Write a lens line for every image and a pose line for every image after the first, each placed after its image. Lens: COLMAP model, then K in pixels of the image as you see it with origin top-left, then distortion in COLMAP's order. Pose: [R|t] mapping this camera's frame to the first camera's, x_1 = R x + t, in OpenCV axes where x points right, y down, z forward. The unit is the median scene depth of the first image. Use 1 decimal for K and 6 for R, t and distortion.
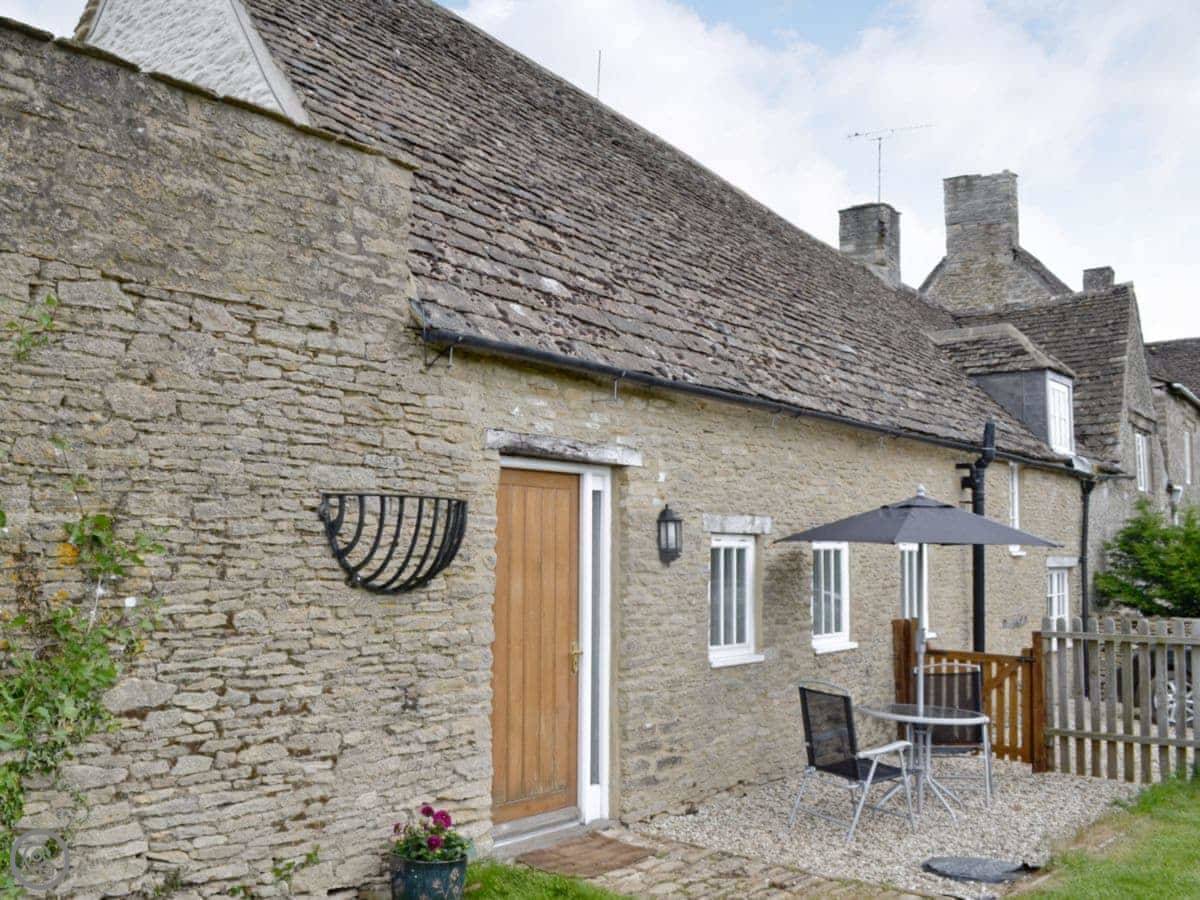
lens RADIAL K [[1120.9, 0, 600.0], [0, 1120.9, 450.0], [0, 0, 1]] dist [-0.083444, 0.001892]
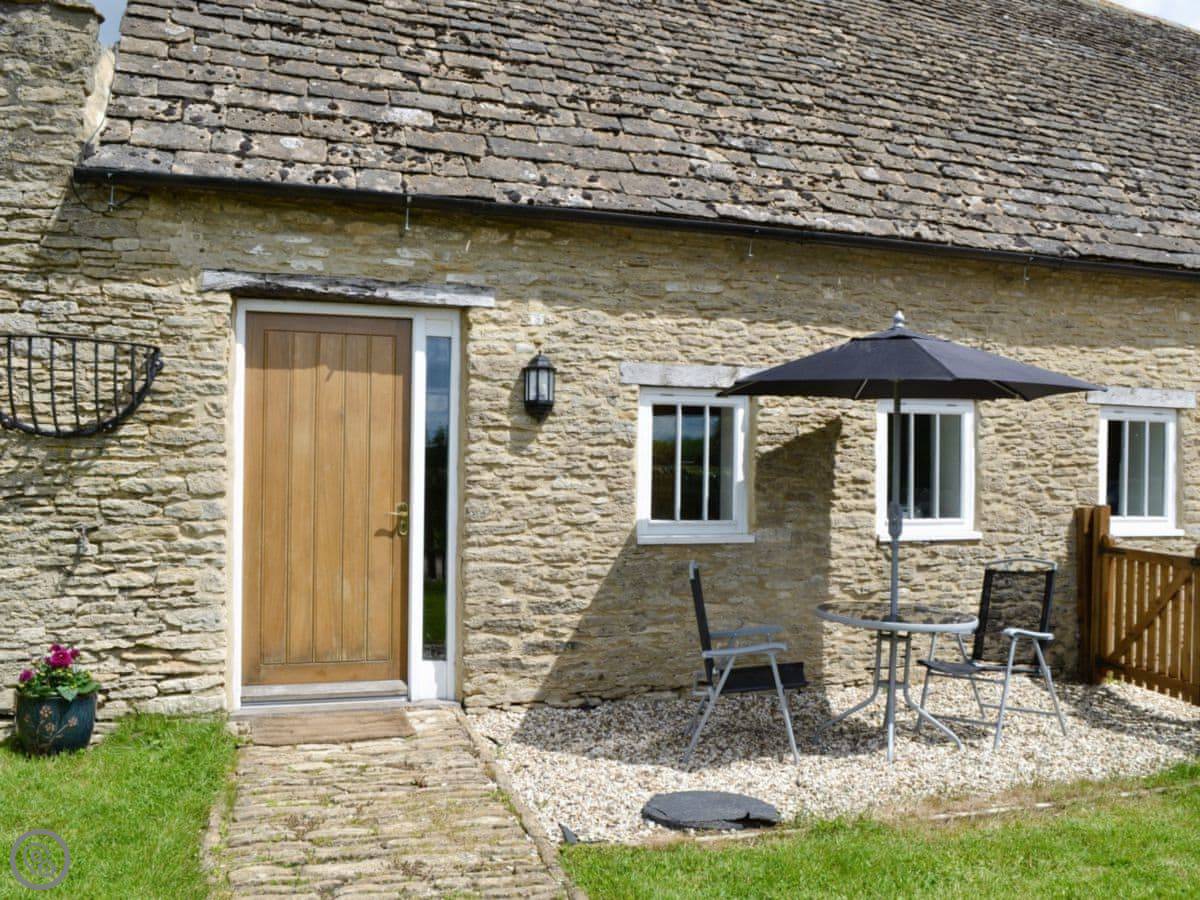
lens RADIAL K [[1120.9, 0, 600.0], [0, 1120.9, 450.0], [0, 0, 1]] dist [-0.083444, 0.001892]
pose [[0.868625, -0.007636, -0.495412, 0.627321], [0.046764, 0.996681, 0.066631, 0.083007], [0.493259, -0.081045, 0.866099, 0.322583]]
